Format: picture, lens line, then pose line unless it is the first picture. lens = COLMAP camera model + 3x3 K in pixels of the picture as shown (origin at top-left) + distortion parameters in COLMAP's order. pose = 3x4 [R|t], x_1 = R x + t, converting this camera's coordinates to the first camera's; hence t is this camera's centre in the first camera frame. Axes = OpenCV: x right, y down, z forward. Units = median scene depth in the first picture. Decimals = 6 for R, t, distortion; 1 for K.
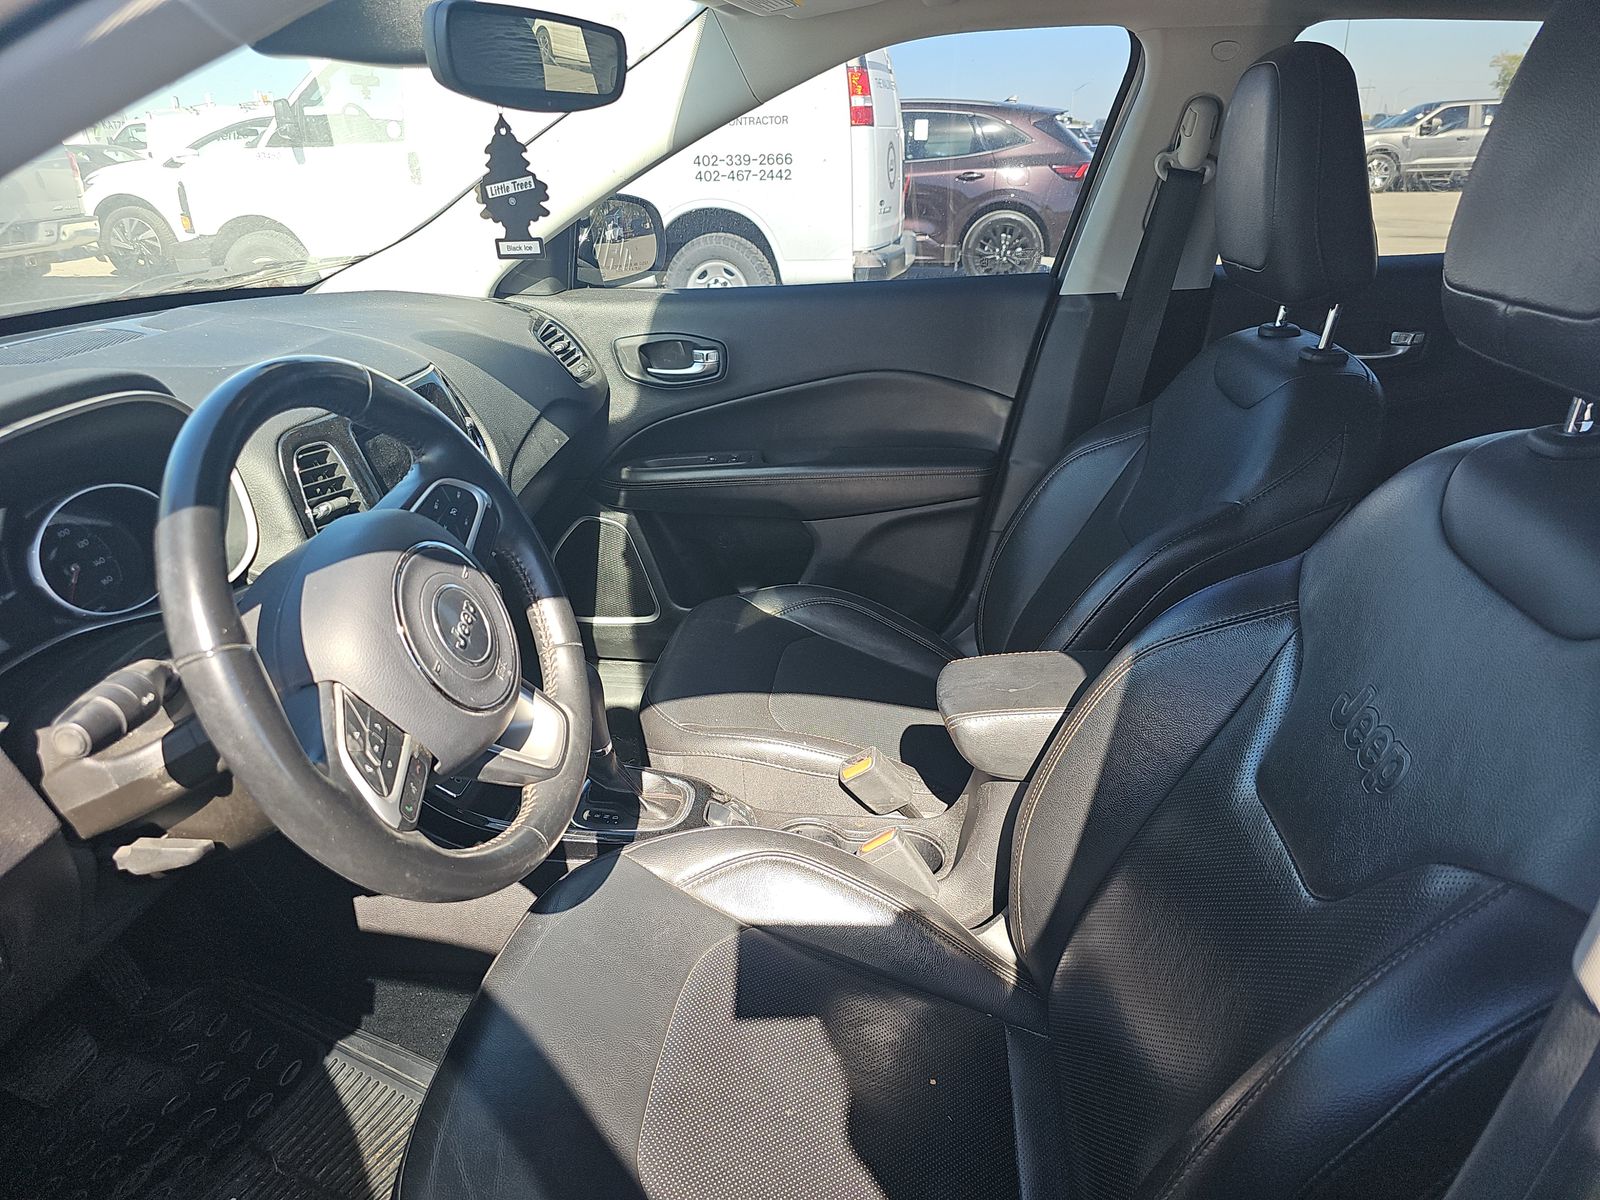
lens RADIAL K [[1099.6, 0, 805.6], [0, 1099.6, 592.4], [0, 0, 1]] dist [0.044087, -0.053408]
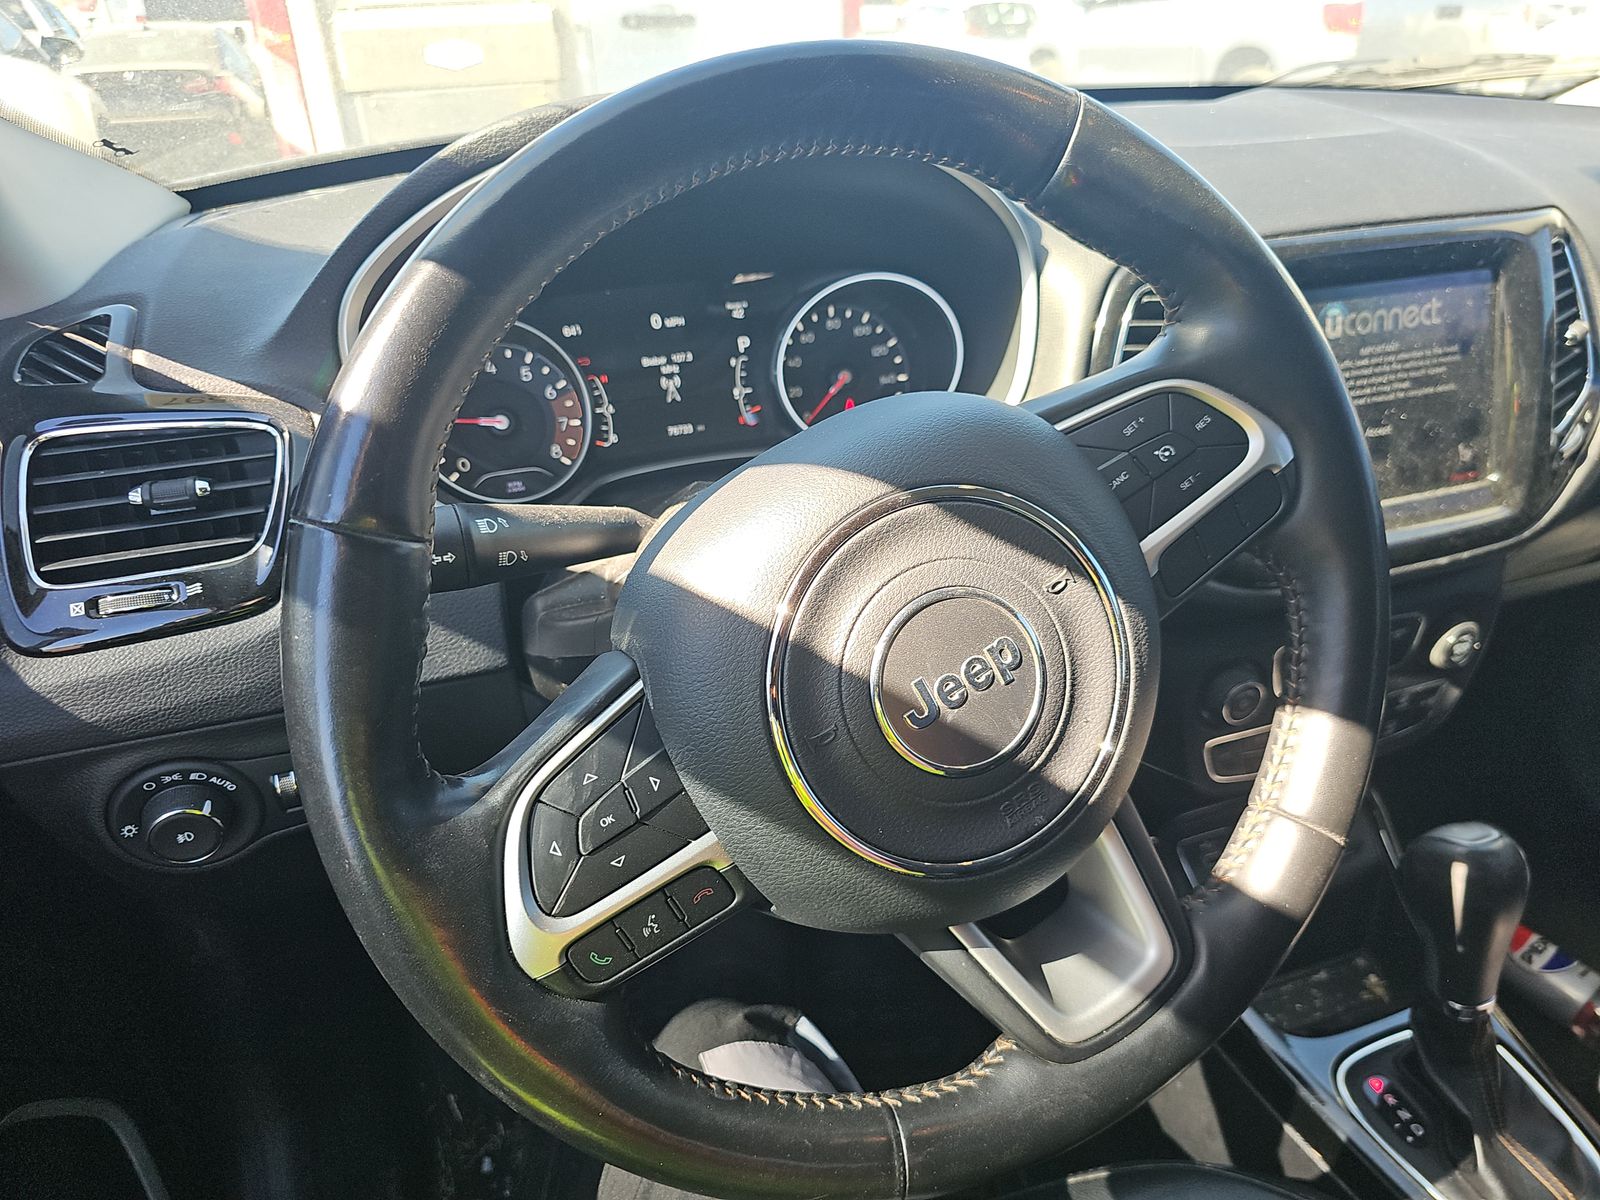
lens RADIAL K [[1099.6, 0, 805.5], [0, 1099.6, 599.2], [0, 0, 1]] dist [0.044087, -0.053408]
pose [[0.447127, 0.420743, -0.789337, 0.003527], [-0.333958, 0.897174, 0.289050, -0.050470], [0.829788, 0.134363, 0.541662, 0.305628]]
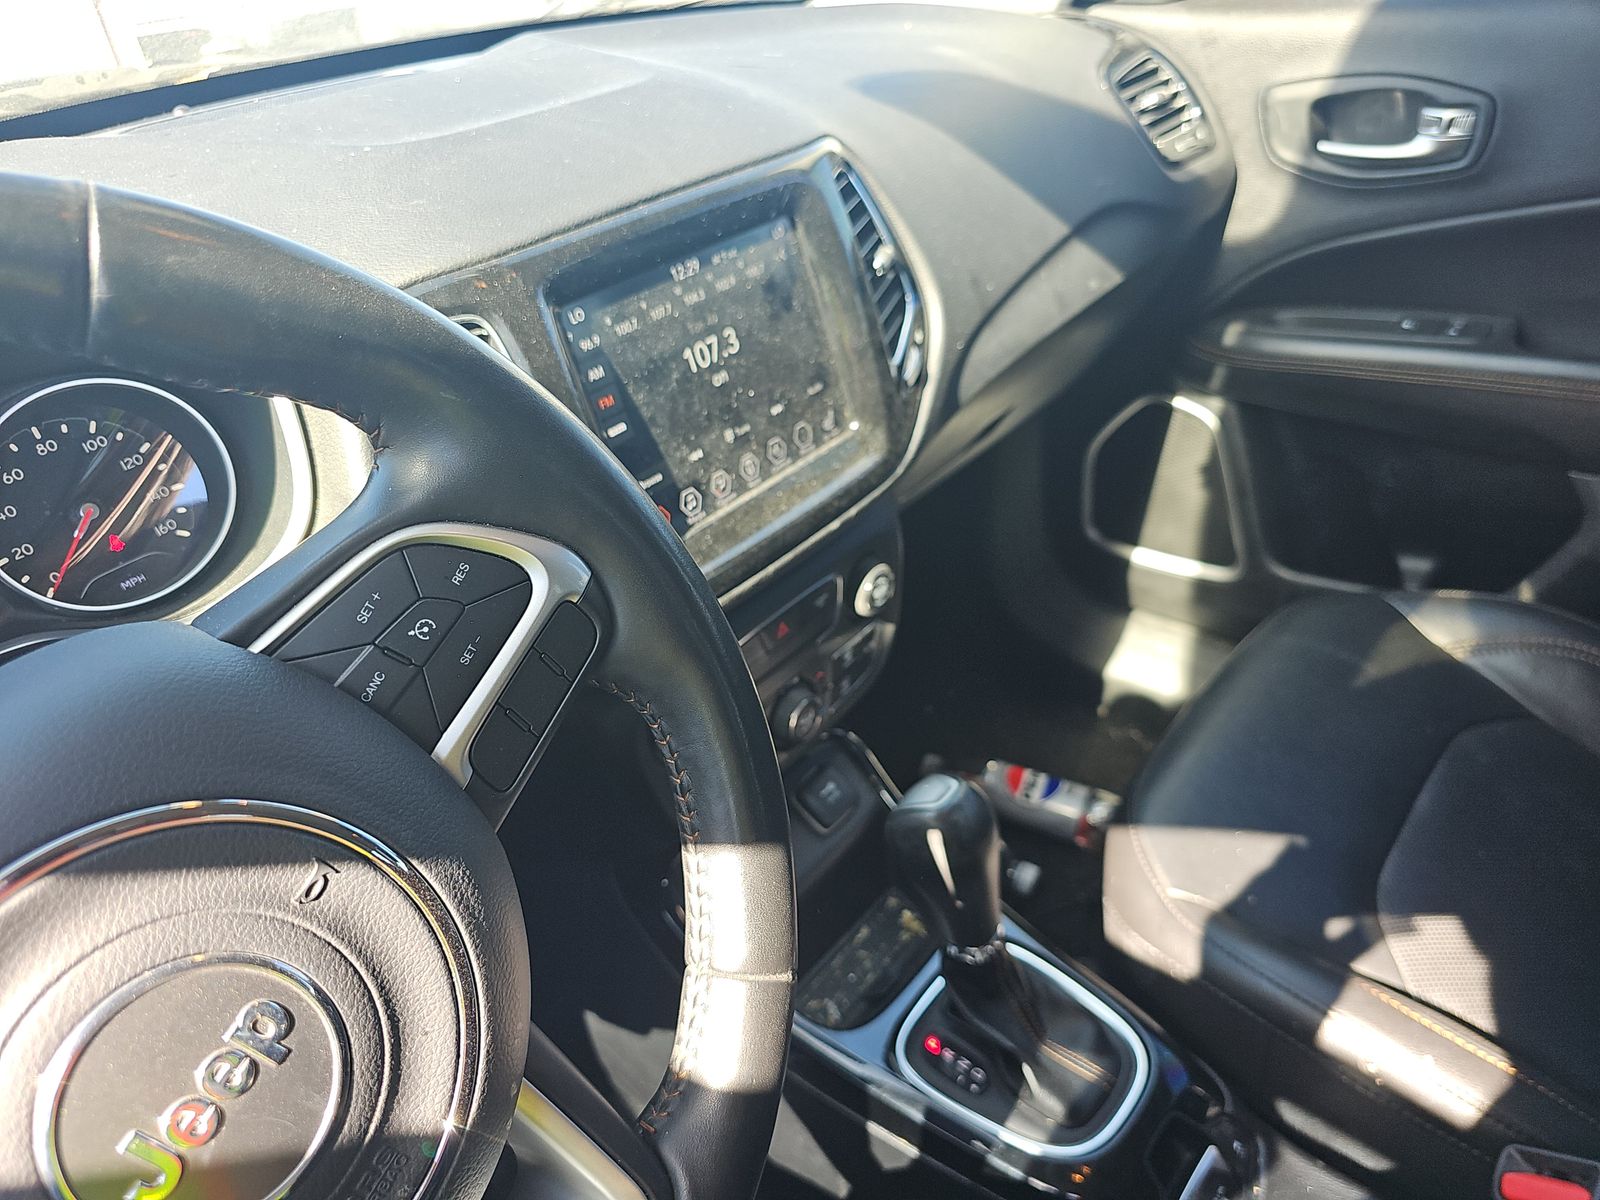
lens RADIAL K [[1099.6, 0, 789.7], [0, 1099.6, 611.0], [0, 0, 1]] dist [0.044087, -0.053408]
pose [[0.824194, 0.250790, -0.507749, -0.023988], [-0.132296, 0.957054, 0.257965, -0.090348], [0.550638, -0.145440, 0.821976, 0.378426]]
